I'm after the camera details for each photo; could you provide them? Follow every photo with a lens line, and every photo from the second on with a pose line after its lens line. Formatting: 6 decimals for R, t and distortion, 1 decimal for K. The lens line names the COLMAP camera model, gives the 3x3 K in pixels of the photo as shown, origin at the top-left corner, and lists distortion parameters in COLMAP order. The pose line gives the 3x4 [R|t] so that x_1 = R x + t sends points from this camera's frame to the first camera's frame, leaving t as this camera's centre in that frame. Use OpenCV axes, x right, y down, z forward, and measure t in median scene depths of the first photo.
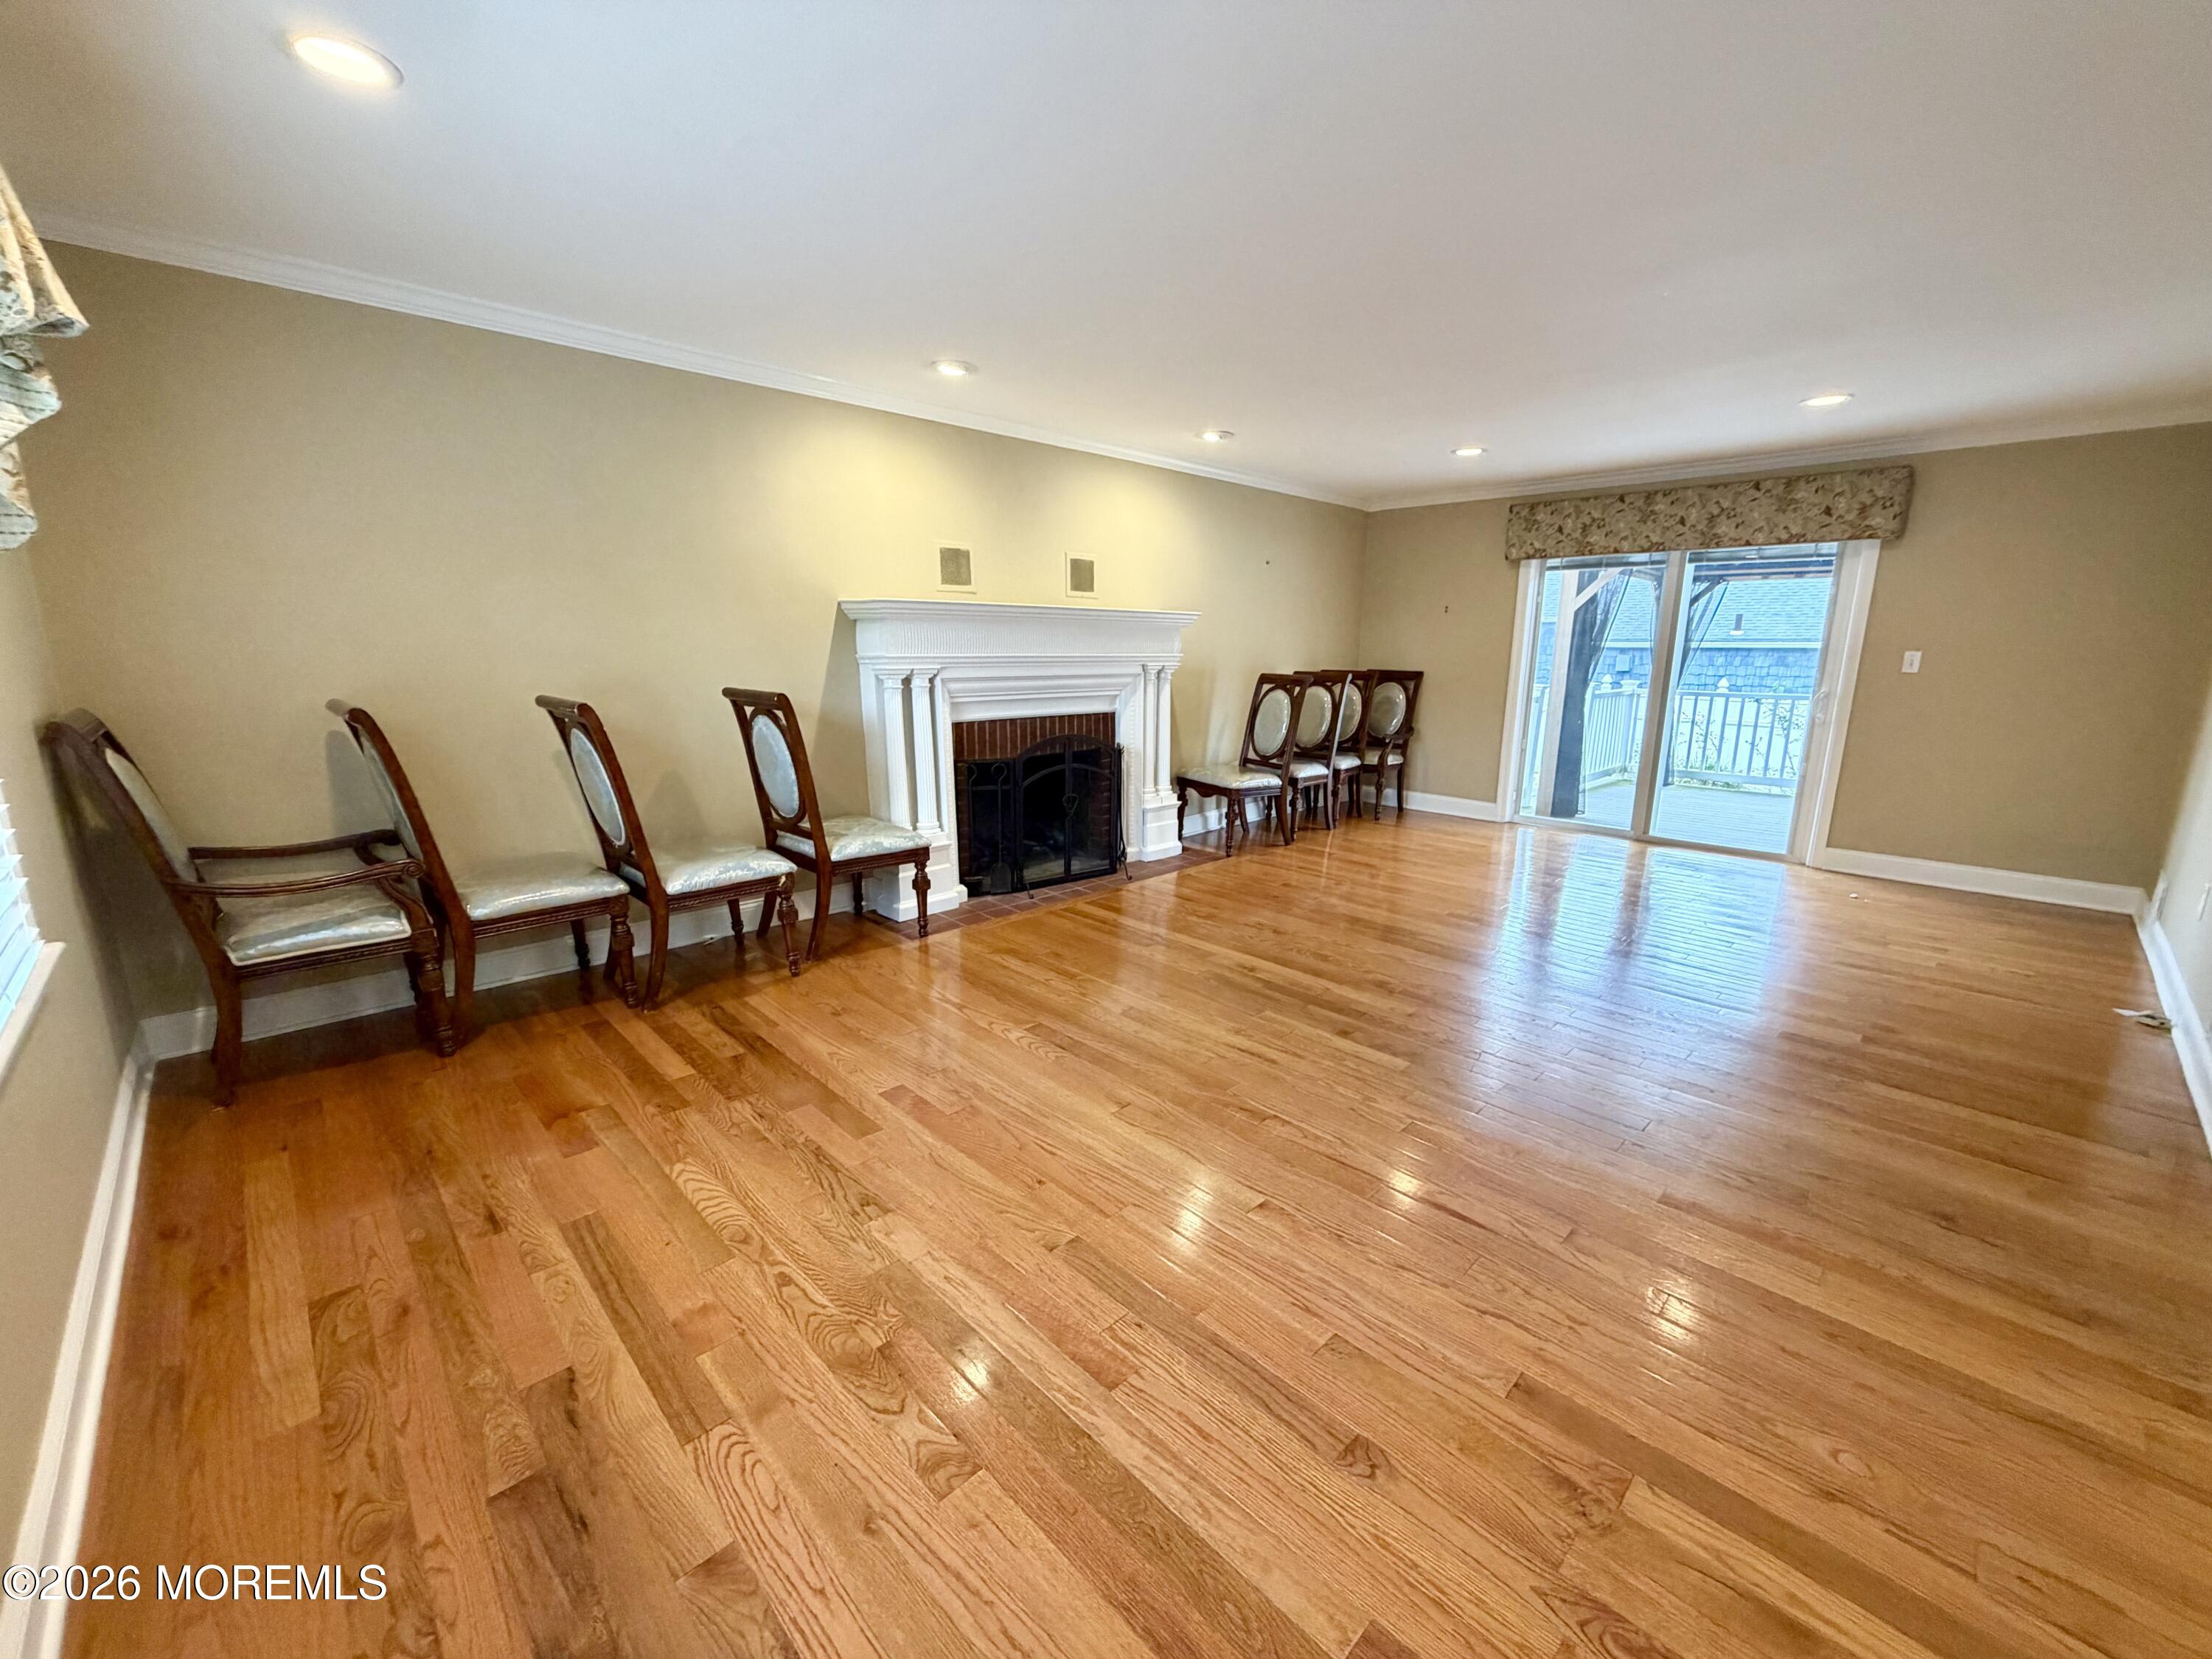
lens RADIAL K [[881.2, 0, 1102.8], [0, 881.2, 828.5], [0, 0, 1]] dist [-0.000696, -0.000246]
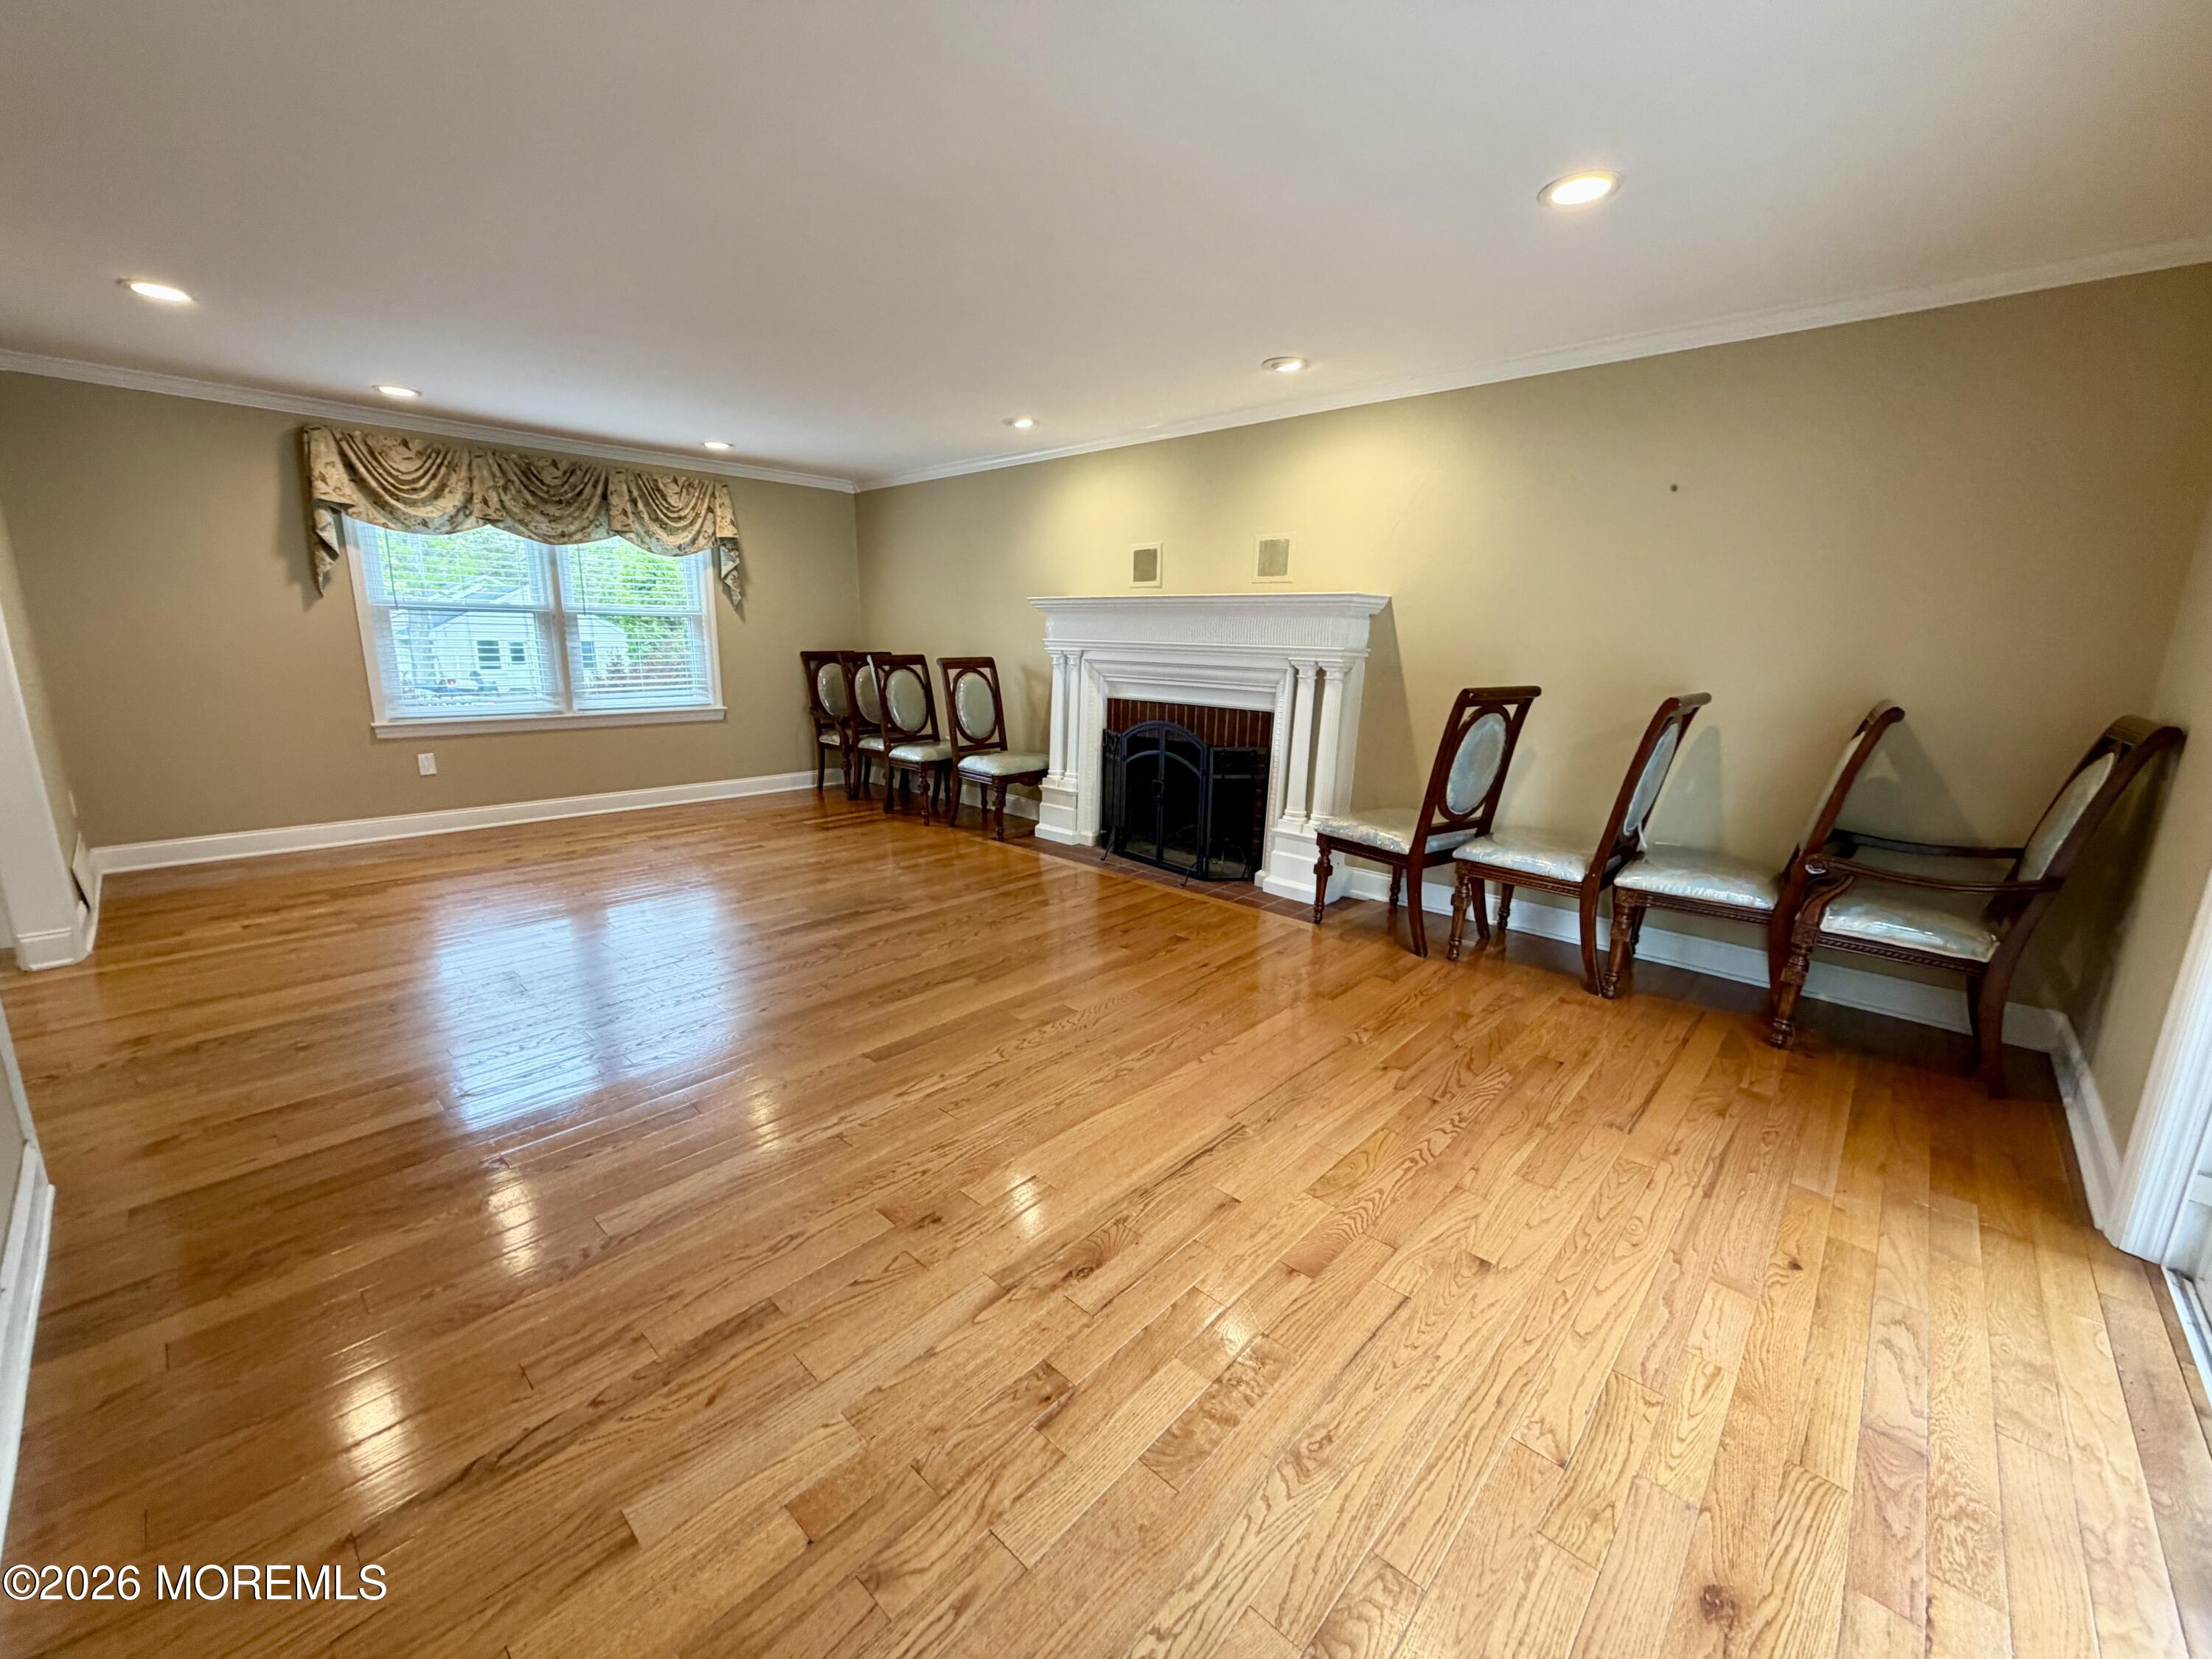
lens RADIAL K [[881.2, 0, 1102.8], [0, 881.2, 828.5], [0, 0, 1]] dist [-0.000696, -0.000246]
pose [[0.054386, 0.211394, -0.975887, 0.980420], [-0.222952, 0.955230, 0.194494, -0.172185], [0.973311, 0.206998, 0.099082, 0.861935]]
